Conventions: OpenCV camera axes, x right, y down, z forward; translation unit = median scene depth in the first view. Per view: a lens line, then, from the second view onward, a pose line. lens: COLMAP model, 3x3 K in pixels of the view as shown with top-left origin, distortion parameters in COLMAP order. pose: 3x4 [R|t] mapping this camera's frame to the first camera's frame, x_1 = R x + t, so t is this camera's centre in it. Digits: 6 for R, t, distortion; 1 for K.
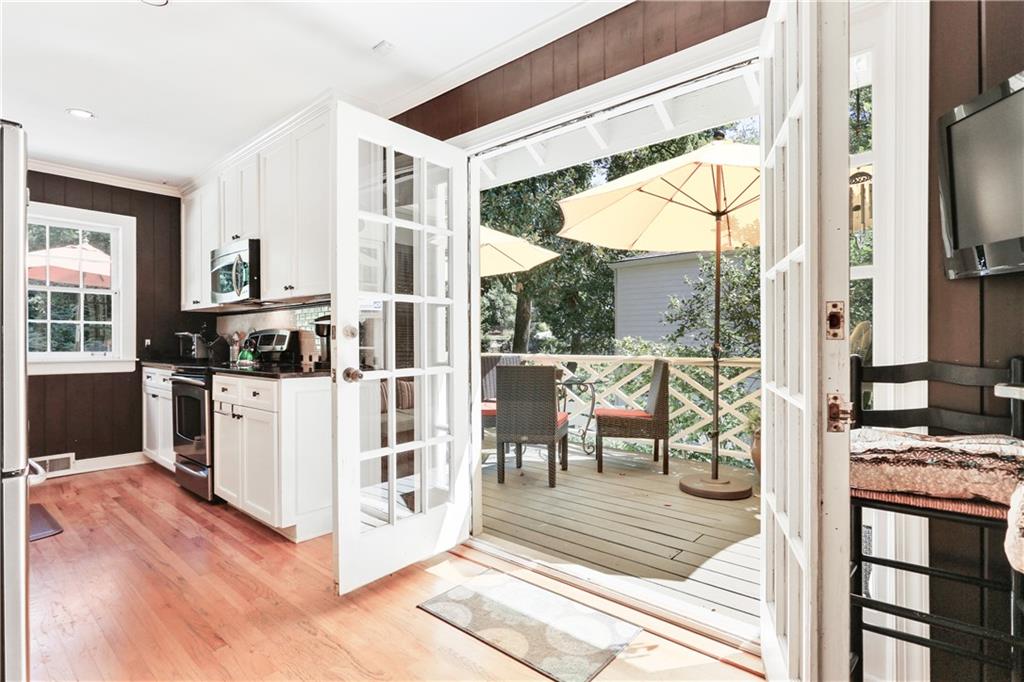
lens RADIAL K [[507.3, 0, 516.4], [0, 507.3, 346.0], [0, 0, 1]] dist [-0.011693, 0.000318]
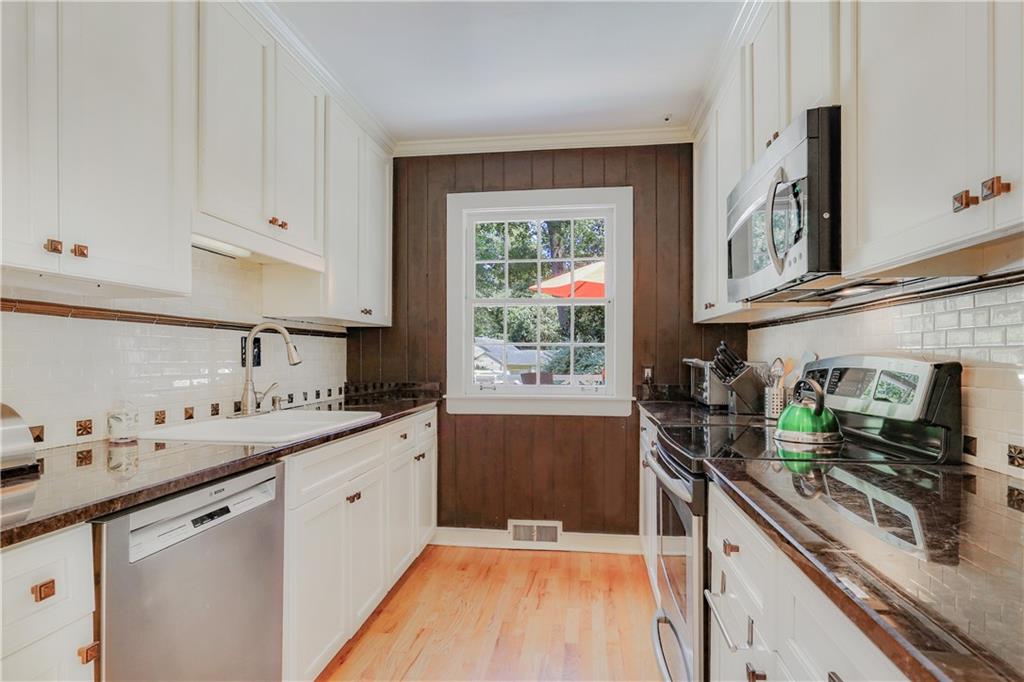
lens RADIAL K [[507.3, 0, 516.4], [0, 507.3, 346.0], [0, 0, 1]] dist [-0.011693, 0.000318]
pose [[0.538896, -0.012240, -0.842283, -0.285653], [-0.010467, 0.999720, -0.021224, -0.028290], [0.842307, 0.020254, 0.538617, 0.537007]]
